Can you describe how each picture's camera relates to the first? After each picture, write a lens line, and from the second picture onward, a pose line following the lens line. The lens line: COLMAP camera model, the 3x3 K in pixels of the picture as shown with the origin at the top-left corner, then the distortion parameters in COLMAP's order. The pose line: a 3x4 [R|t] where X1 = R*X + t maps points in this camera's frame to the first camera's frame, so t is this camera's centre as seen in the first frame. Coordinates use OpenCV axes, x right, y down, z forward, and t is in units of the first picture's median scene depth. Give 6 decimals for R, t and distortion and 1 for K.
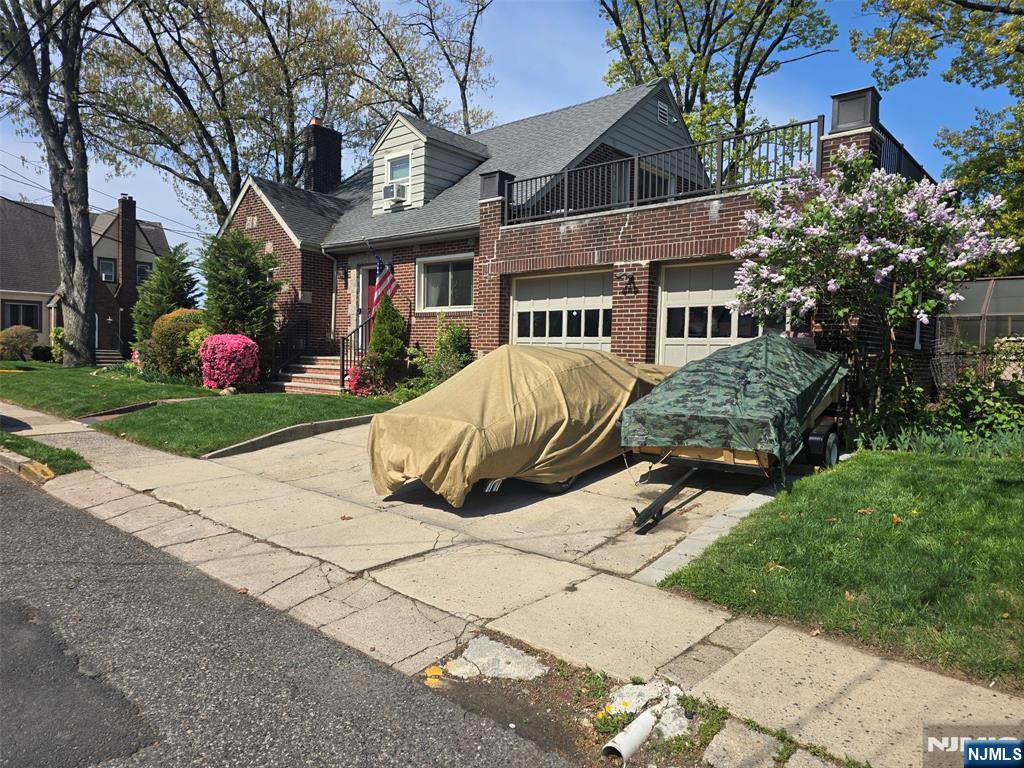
lens RADIAL K [[674.8, 0, 504.6], [0, 674.8, 376.2], [0, 0, 1]] dist [0.047447, -0.024422]
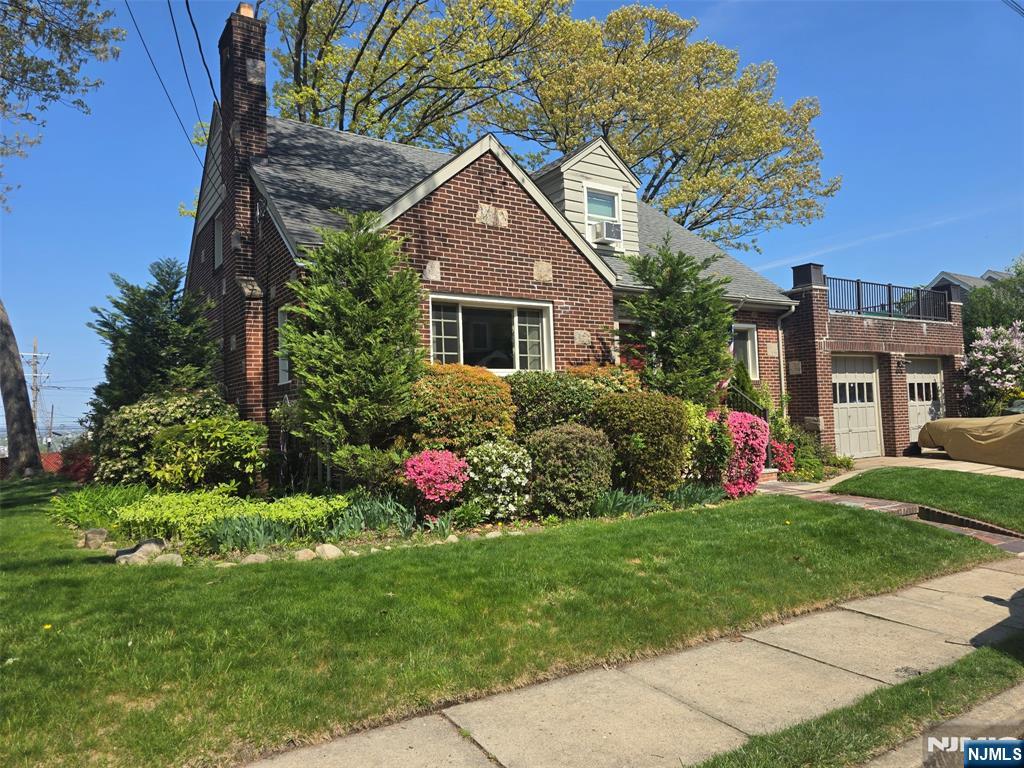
lens RADIAL K [[674.8, 0, 511.5], [0, 674.8, 385.3], [0, 0, 1]] dist [0.047447, -0.024422]
pose [[0.271095, 0.007870, 0.962521, -0.983401], [0.072865, 0.996930, -0.028674, -0.072747], [-0.959791, 0.077908, 0.269689, 0.911512]]
